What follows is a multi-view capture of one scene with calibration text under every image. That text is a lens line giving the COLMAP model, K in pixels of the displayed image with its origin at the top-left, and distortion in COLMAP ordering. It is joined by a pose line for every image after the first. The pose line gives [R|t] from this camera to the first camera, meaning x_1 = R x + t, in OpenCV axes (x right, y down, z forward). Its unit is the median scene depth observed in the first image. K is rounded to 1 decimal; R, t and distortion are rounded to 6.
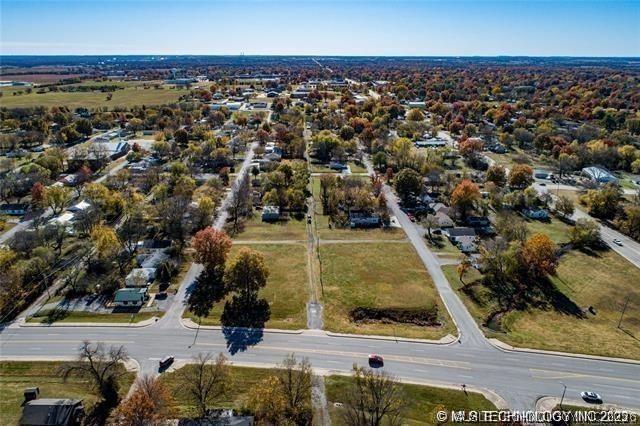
lens RADIAL K [[426.0, 0, 320.0], [0, 426.0, 213.0], [0, 0, 1]] dist [-0.009786, 0.004036]
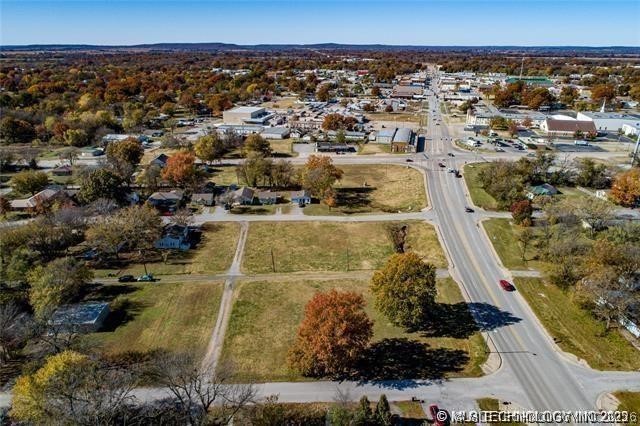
lens RADIAL K [[426.0, 0, 320.0], [0, 426.0, 213.0], [0, 0, 1]] dist [-0.009786, 0.004036]
pose [[-0.013673, -0.368040, 0.929709, -0.692733], [0.347228, 0.870186, 0.349583, -0.234003], [-0.937681, 0.327601, 0.115896, 0.895080]]
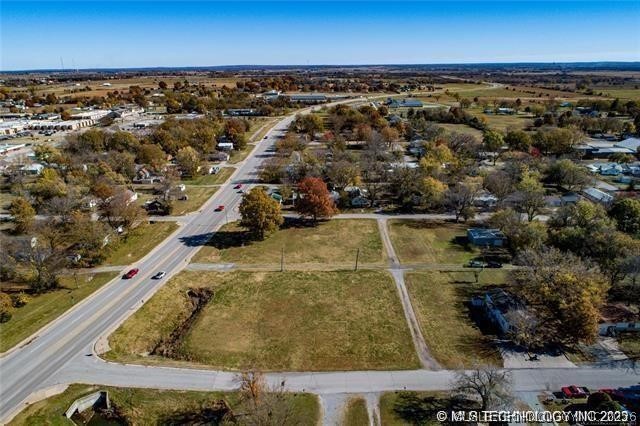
lens RADIAL K [[426.0, 0, 320.0], [0, 426.0, 213.0], [0, 0, 1]] dist [-0.009786, 0.004036]
pose [[-0.073397, 0.328170, -0.941763, 0.701487], [-0.340482, 0.879327, 0.332949, -0.227398], [0.937382, 0.345091, 0.047197, 0.963611]]
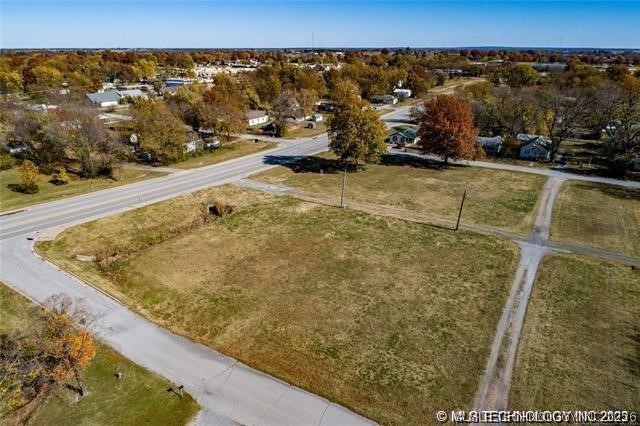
lens RADIAL K [[426.0, 0, 320.0], [0, 426.0, 213.0], [0, 0, 1]] dist [-0.009786, 0.004036]
pose [[-0.559340, 0.298261, -0.773420, 0.413366], [-0.294152, 0.800889, 0.521586, -0.101241], [0.774992, 0.519247, -0.360236, 1.139230]]
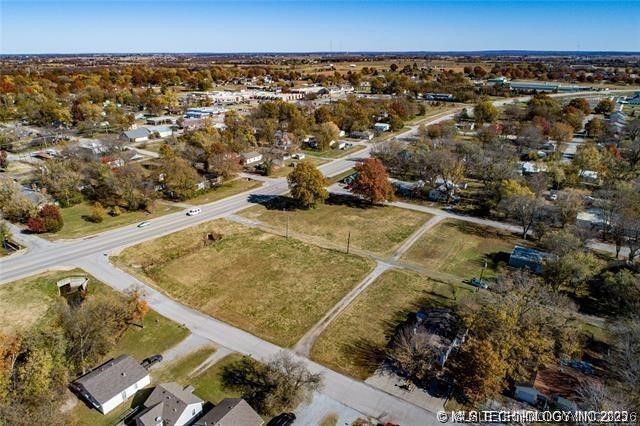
lens RADIAL K [[426.0, 0, 320.0], [0, 426.0, 213.0], [0, 0, 1]] dist [-0.009786, 0.004036]
pose [[-0.597235, 0.285116, -0.749679, 0.576672], [-0.281768, 0.800527, 0.528926, -0.346206], [0.750944, 0.527129, -0.397766, 1.327839]]
